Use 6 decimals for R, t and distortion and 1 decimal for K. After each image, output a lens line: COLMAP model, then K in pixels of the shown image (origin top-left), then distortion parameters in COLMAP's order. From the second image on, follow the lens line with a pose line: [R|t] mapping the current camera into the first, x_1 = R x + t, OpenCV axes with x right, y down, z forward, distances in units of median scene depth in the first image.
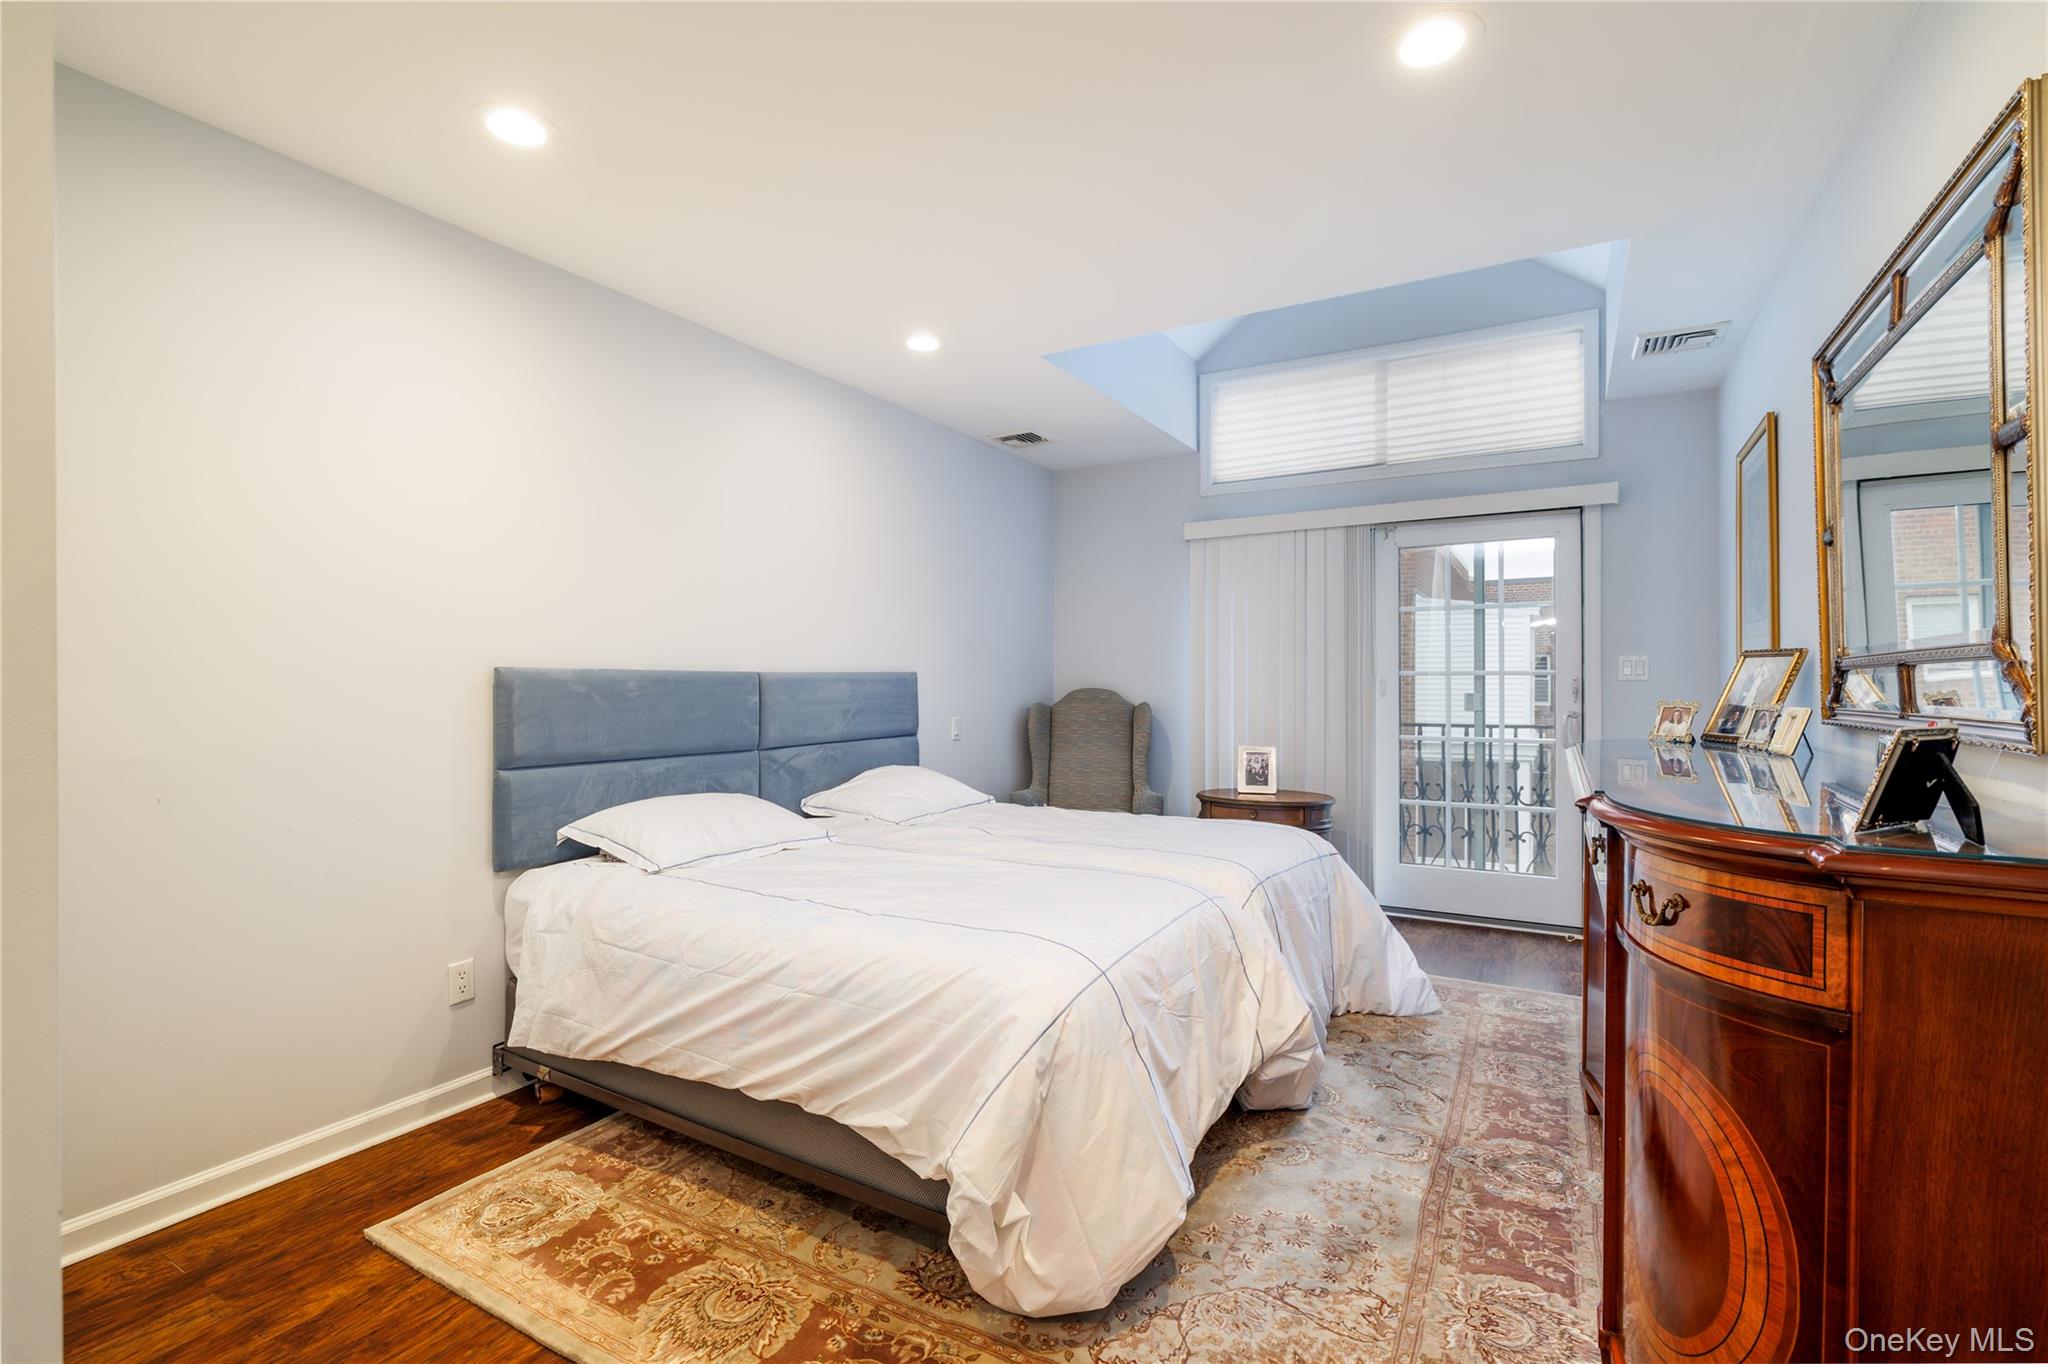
lens RADIAL K [[933.2, 0, 1024.0], [0, 933.2, 682.0], [0, 0, 1]] dist [-0.003649, -0.000009]
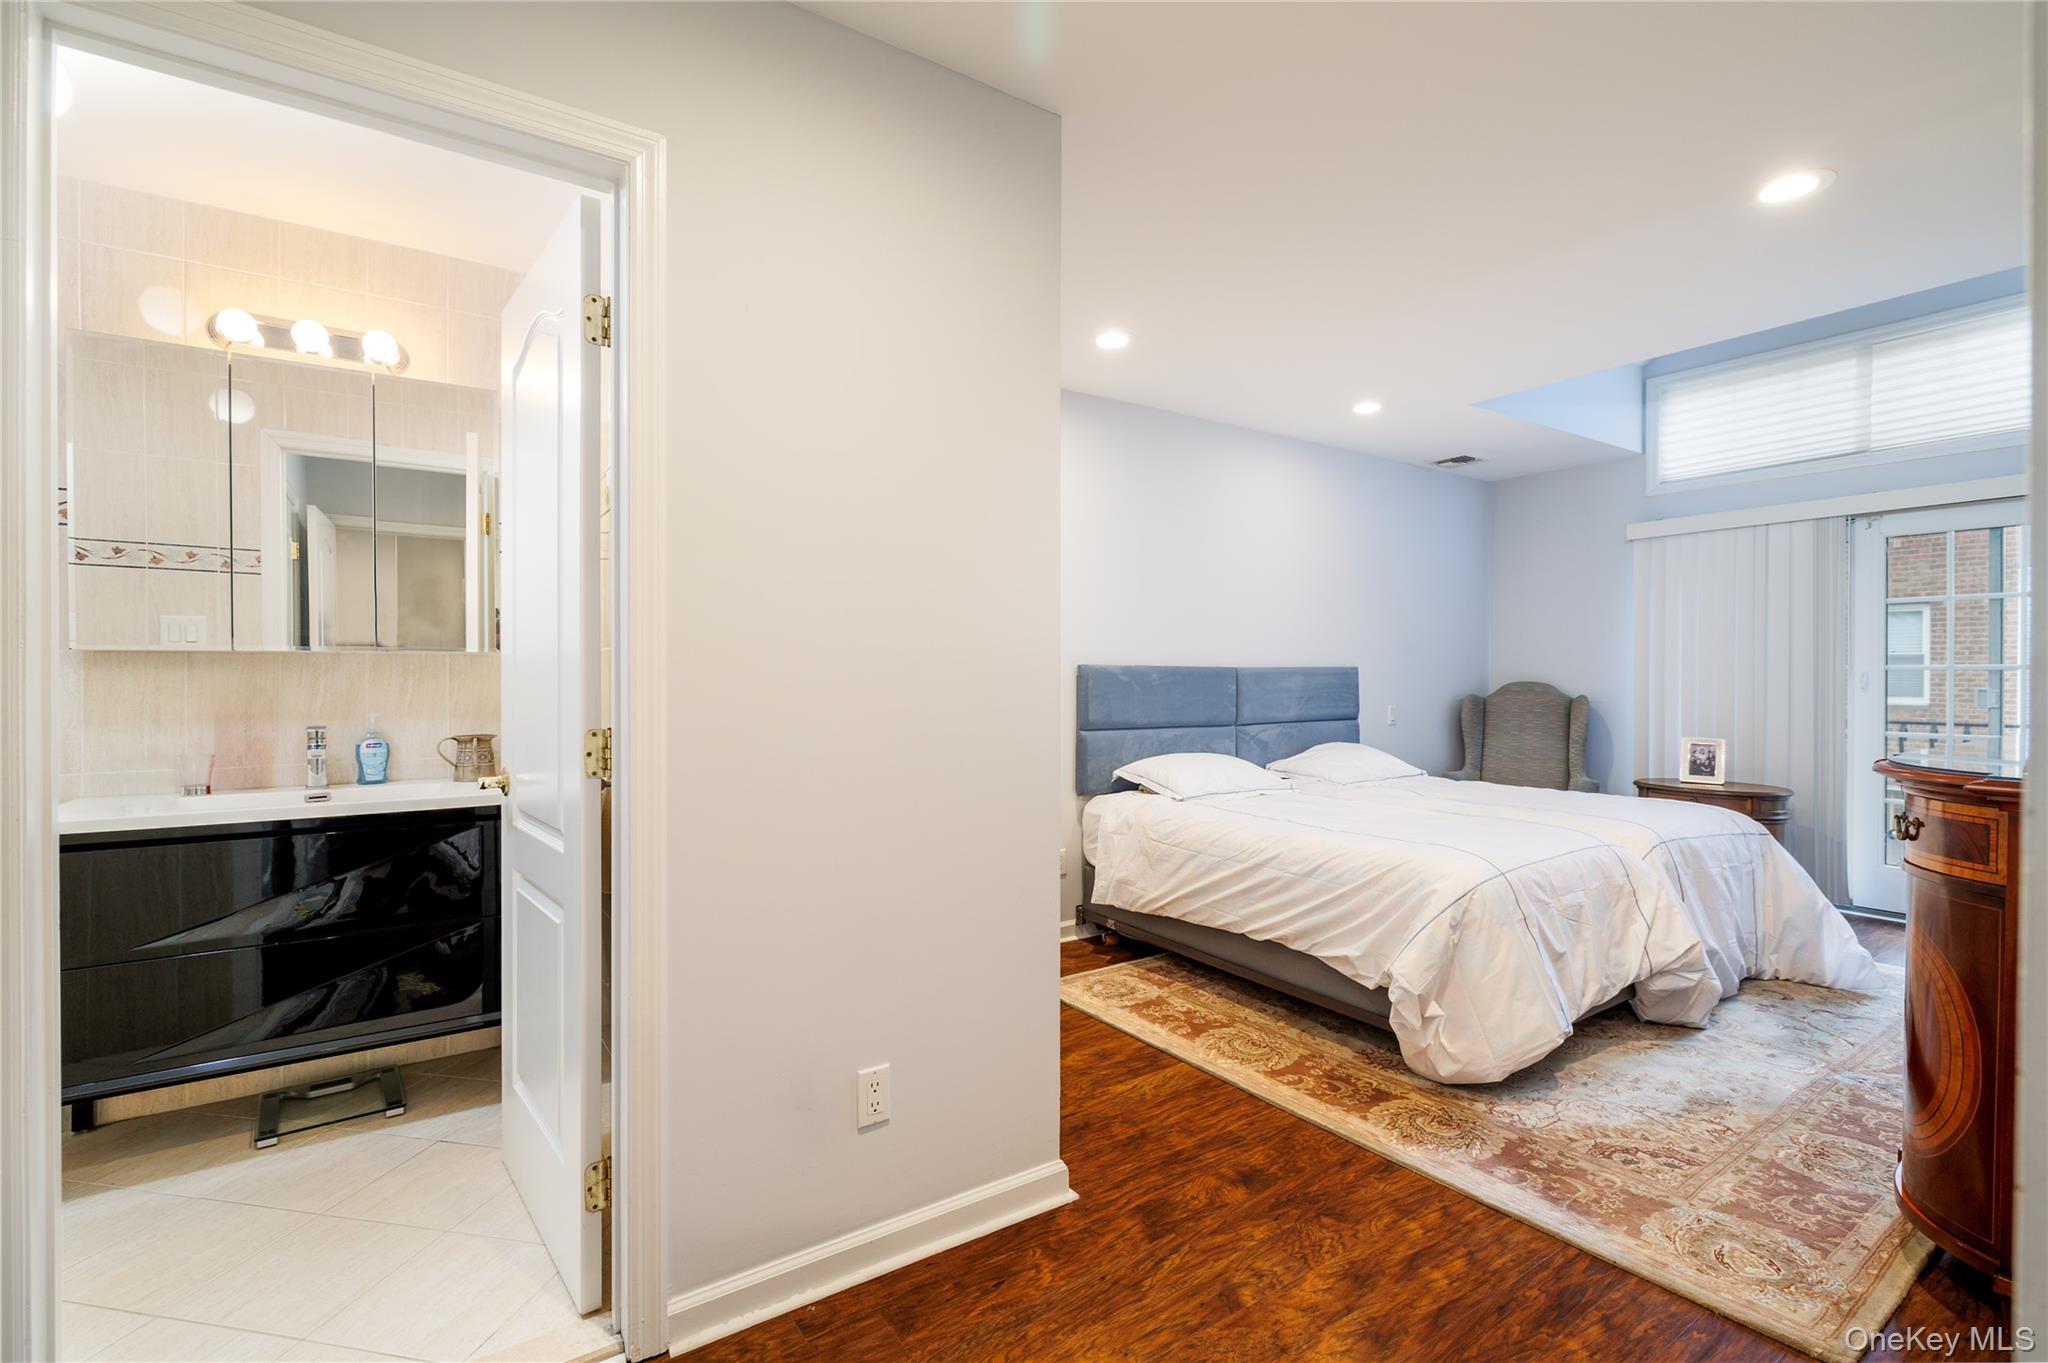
lens RADIAL K [[933.2, 0, 1024.0], [0, 933.2, 681.5], [0, 0, 1]] dist [-0.003649, -0.000009]
pose [[0.902291, 0.005454, -0.431094, 0.028699], [-0.002766, 0.999973, 0.006863, 0.002139], [0.431119, -0.005000, 0.902281, -0.506695]]
